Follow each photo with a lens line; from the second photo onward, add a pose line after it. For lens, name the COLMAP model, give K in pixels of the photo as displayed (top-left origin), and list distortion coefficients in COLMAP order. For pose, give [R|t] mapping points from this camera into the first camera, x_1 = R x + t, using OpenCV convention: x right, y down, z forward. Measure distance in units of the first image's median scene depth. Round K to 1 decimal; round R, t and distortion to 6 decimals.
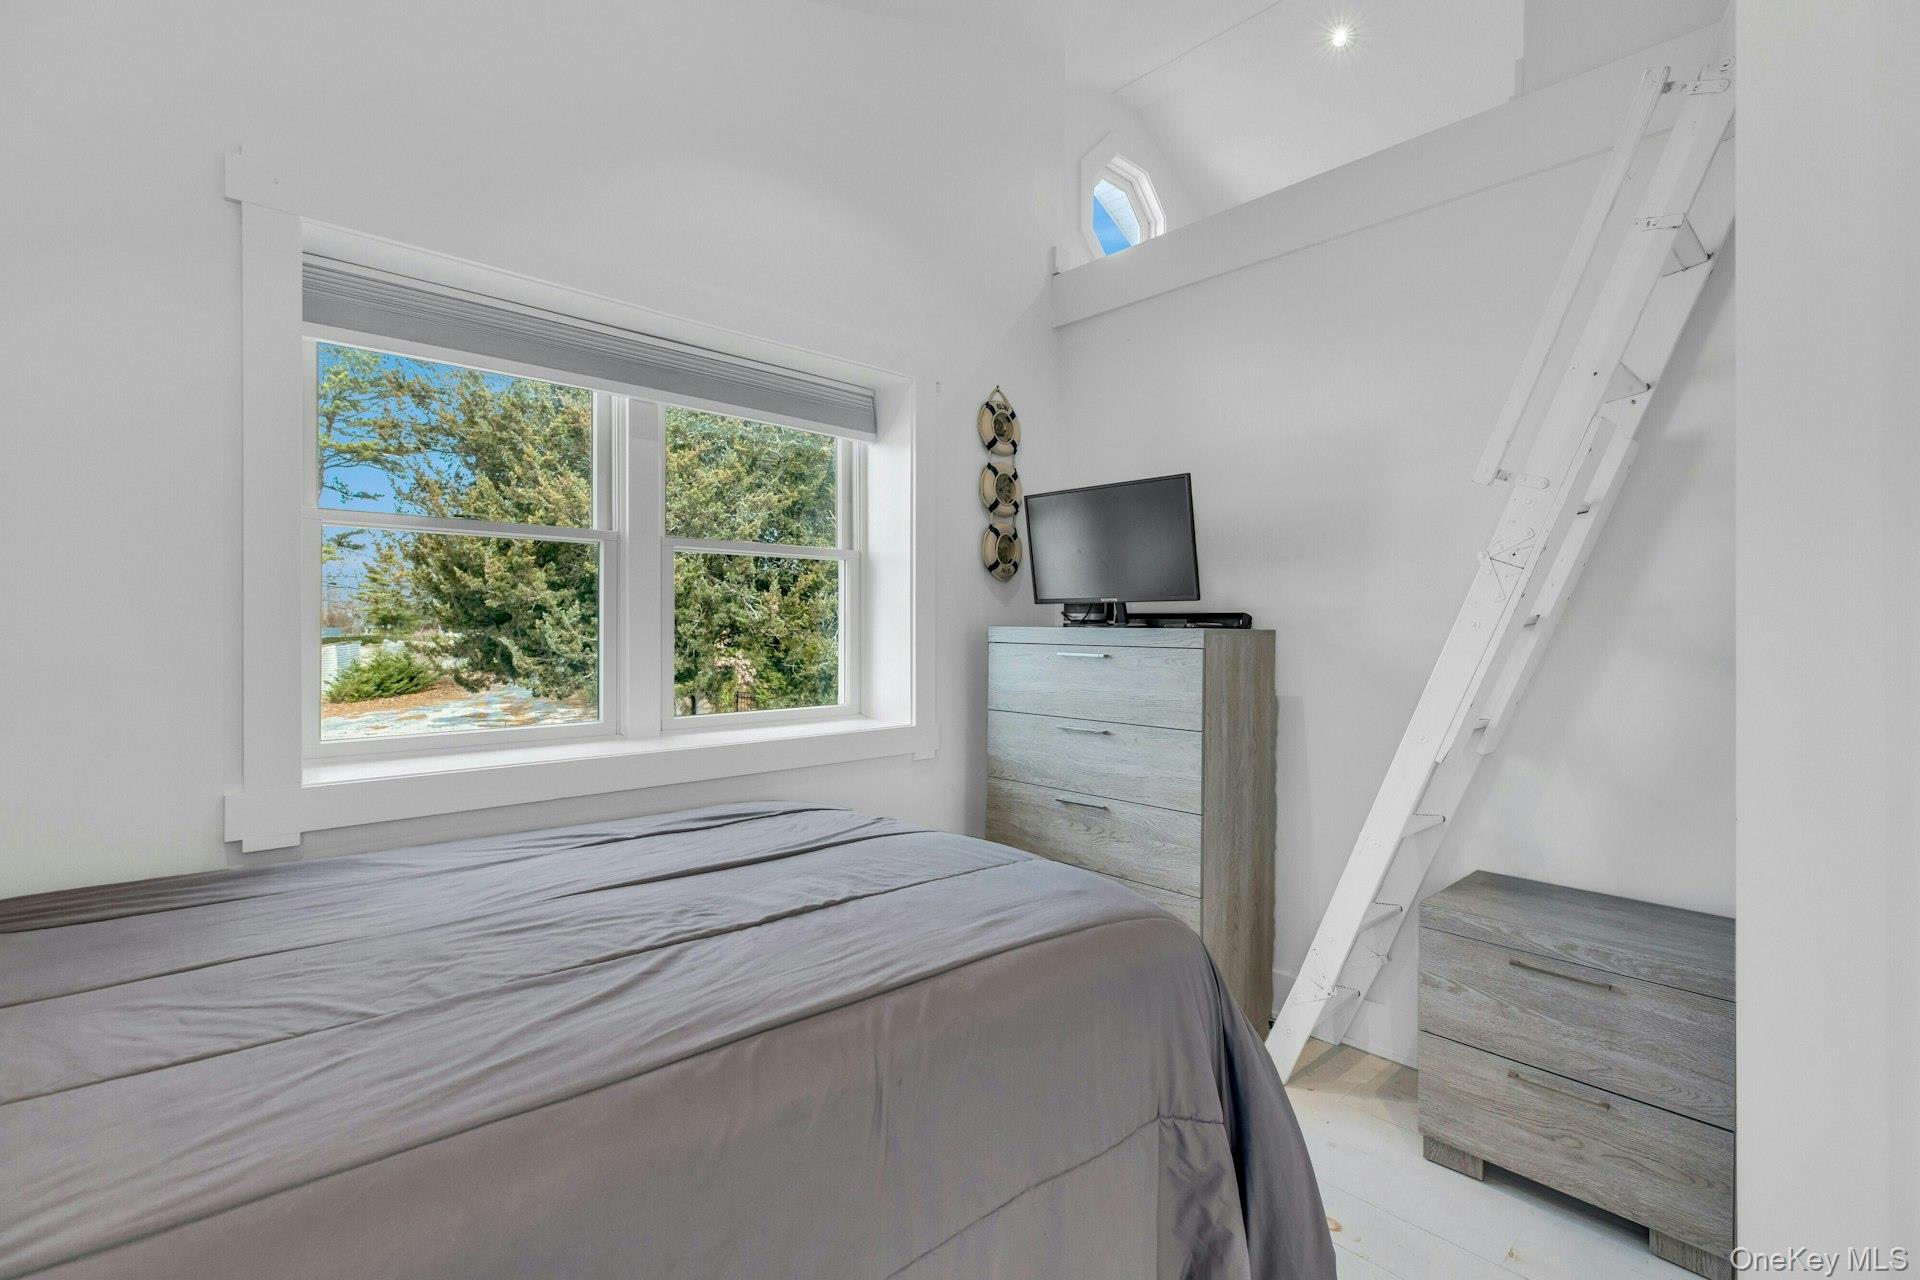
lens RADIAL K [[859.0, 0, 964.5], [0, 859.0, 635.2], [0, 0, 1]] dist [0.000673, -0.000664]
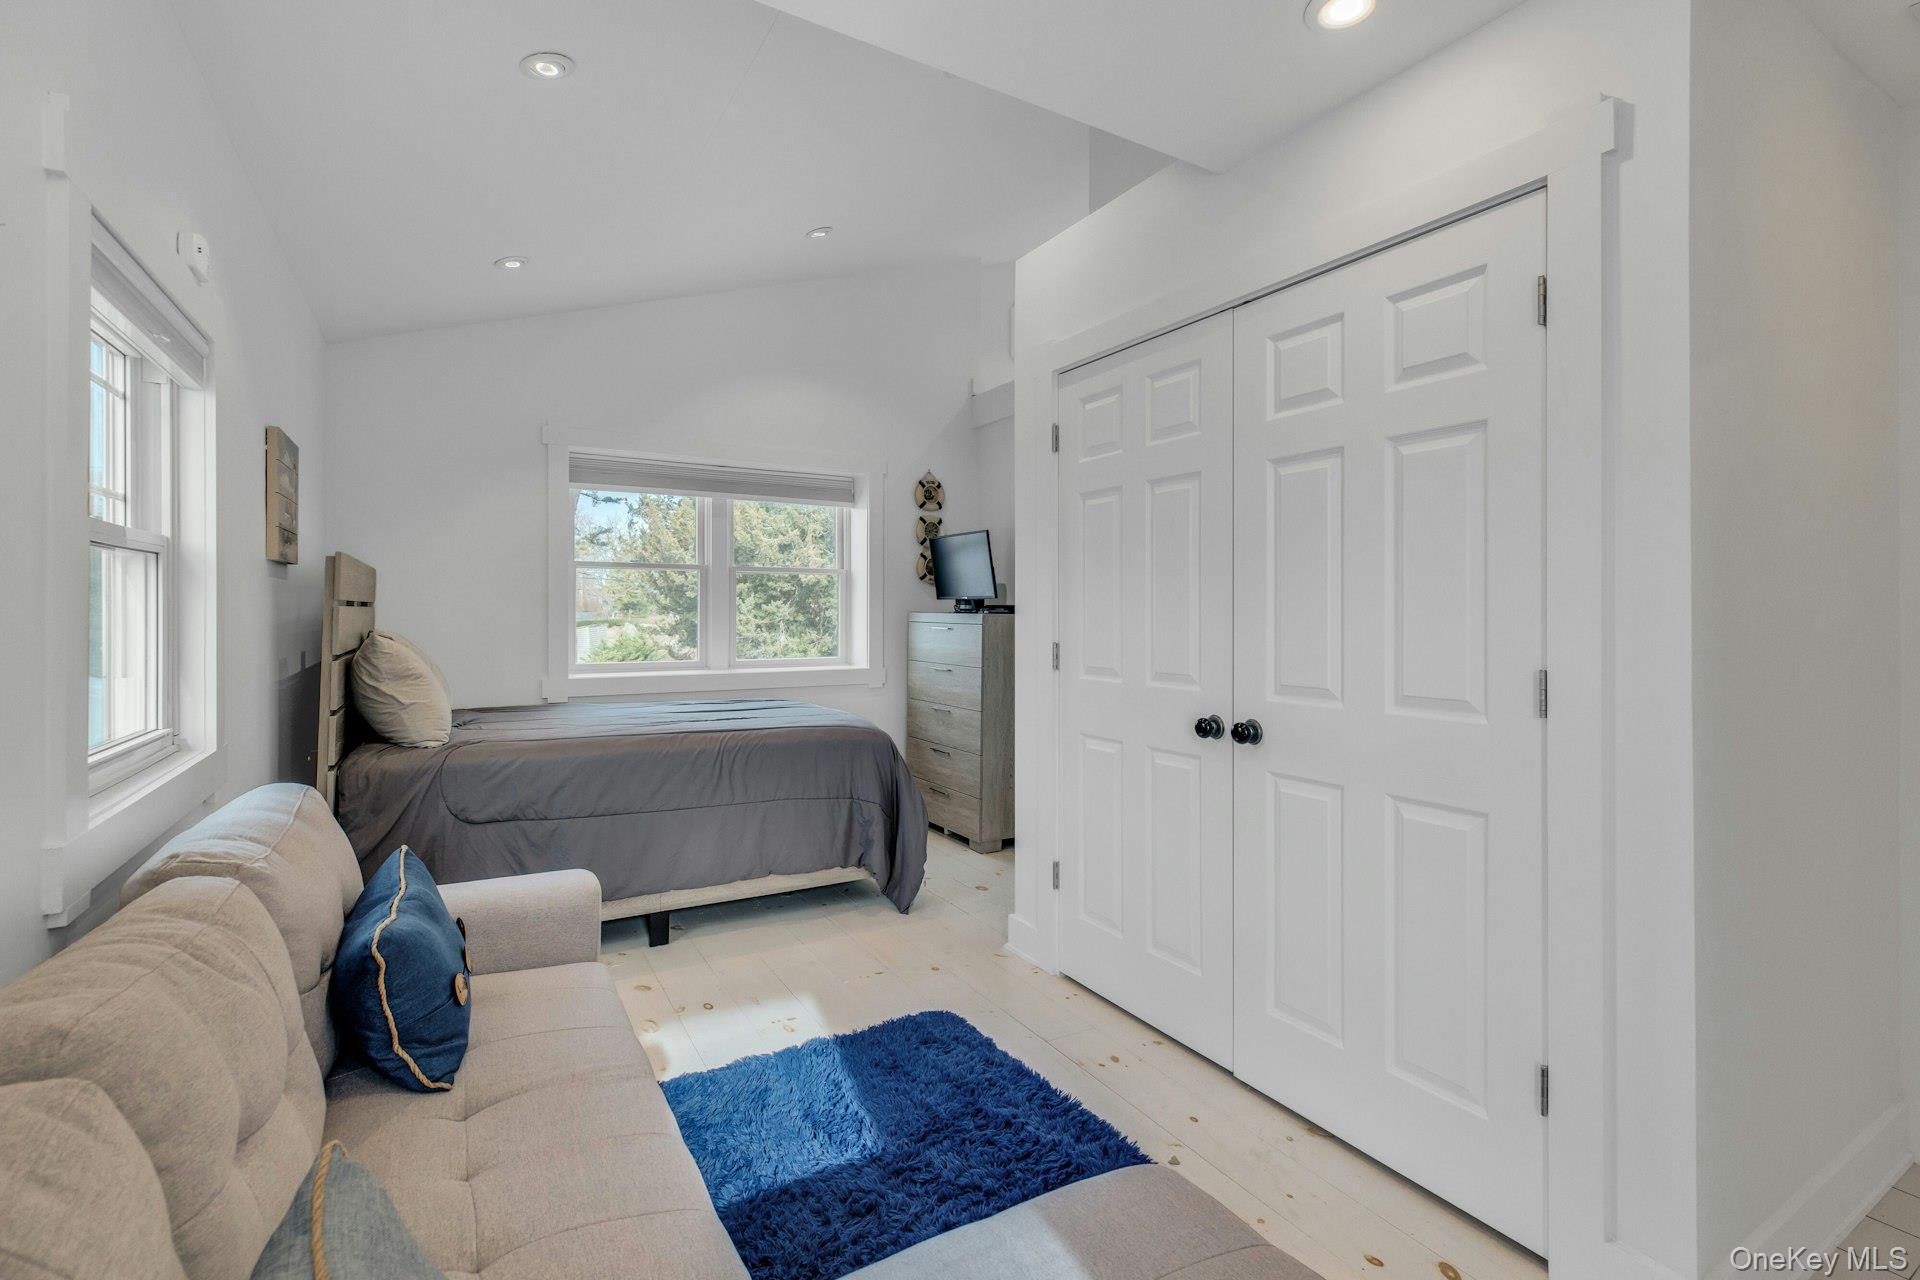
lens RADIAL K [[861.1, 0, 966.8], [0, 861.1, 617.2], [0, 0, 1]] dist [0.001532, 0.000322]
pose [[0.976124, 0.001152, -0.217212, 0.446084], [-0.001897, 0.999993, -0.003220, 0.003940], [0.217207, 0.003555, 0.976119, -0.589660]]
